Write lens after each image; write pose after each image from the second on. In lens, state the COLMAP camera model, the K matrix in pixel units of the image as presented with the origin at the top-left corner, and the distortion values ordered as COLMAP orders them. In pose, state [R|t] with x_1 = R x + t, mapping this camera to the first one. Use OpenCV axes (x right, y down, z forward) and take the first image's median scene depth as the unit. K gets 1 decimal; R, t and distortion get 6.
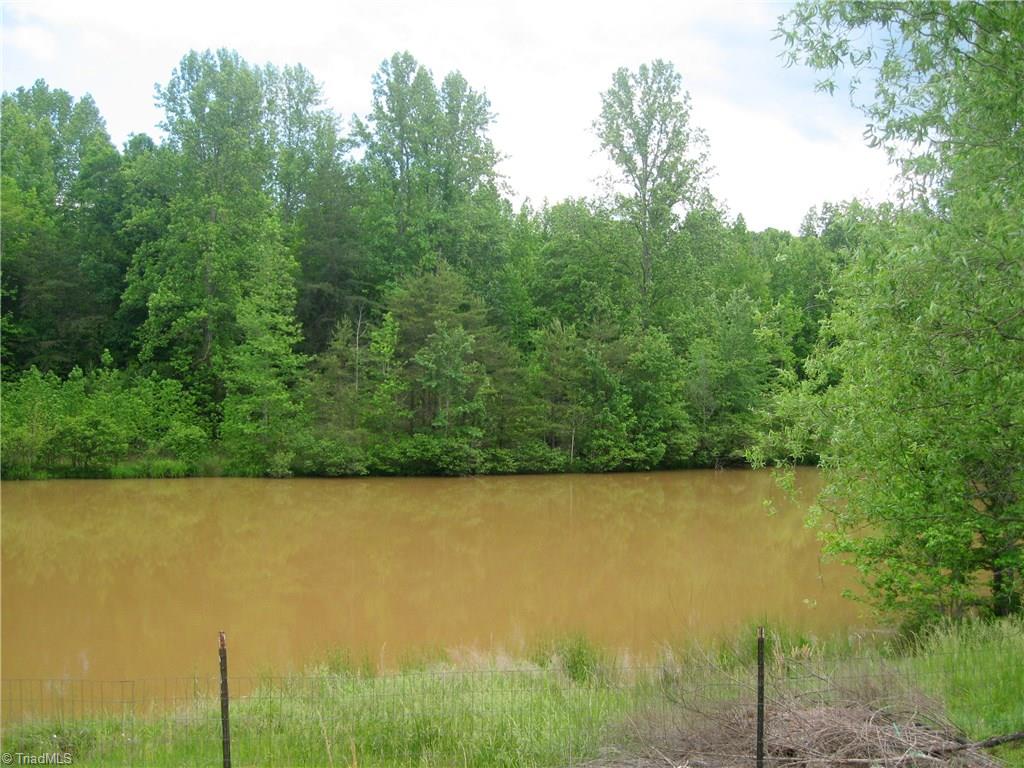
lens RADIAL K [[1109.6, 0, 510.9], [0, 1109.6, 386.2], [0, 0, 1]] dist [-0.099161, 0.000000]
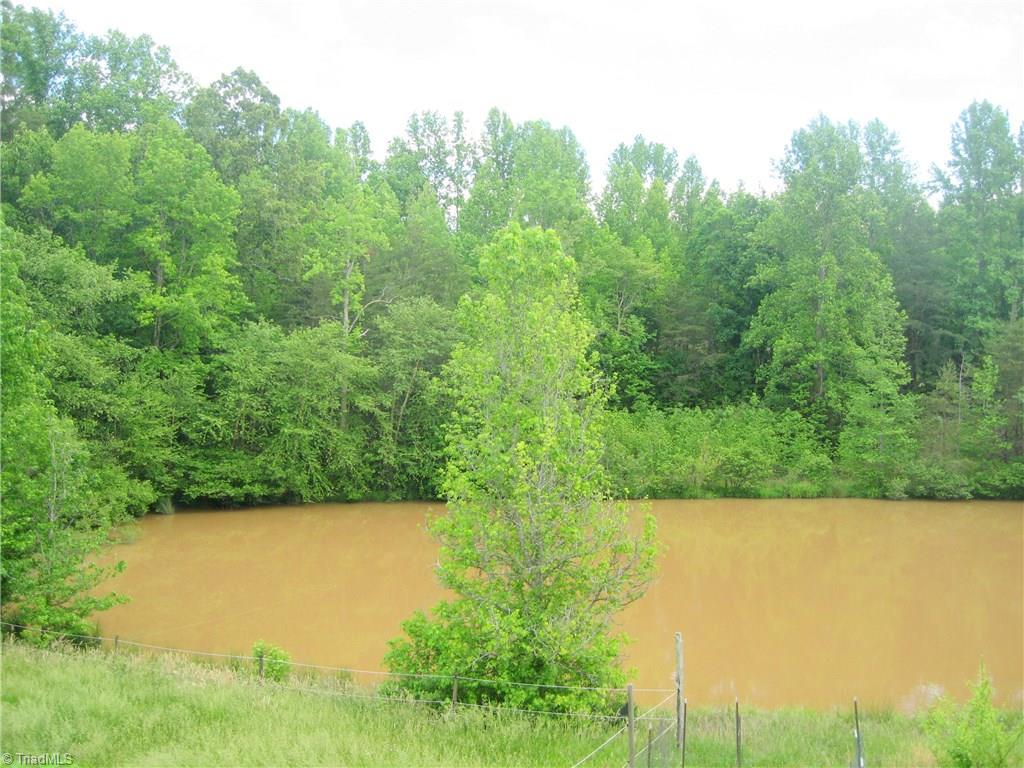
lens RADIAL K [[1109.6, 0, 538.0], [0, 1109.6, 389.4], [0, 0, 1]] dist [-0.099161, 0.000000]
pose [[0.914747, 0.002024, -0.404022, -0.082233], [0.008589, 0.999664, 0.024454, -0.064767], [0.403935, -0.025840, 0.914423, -0.218393]]
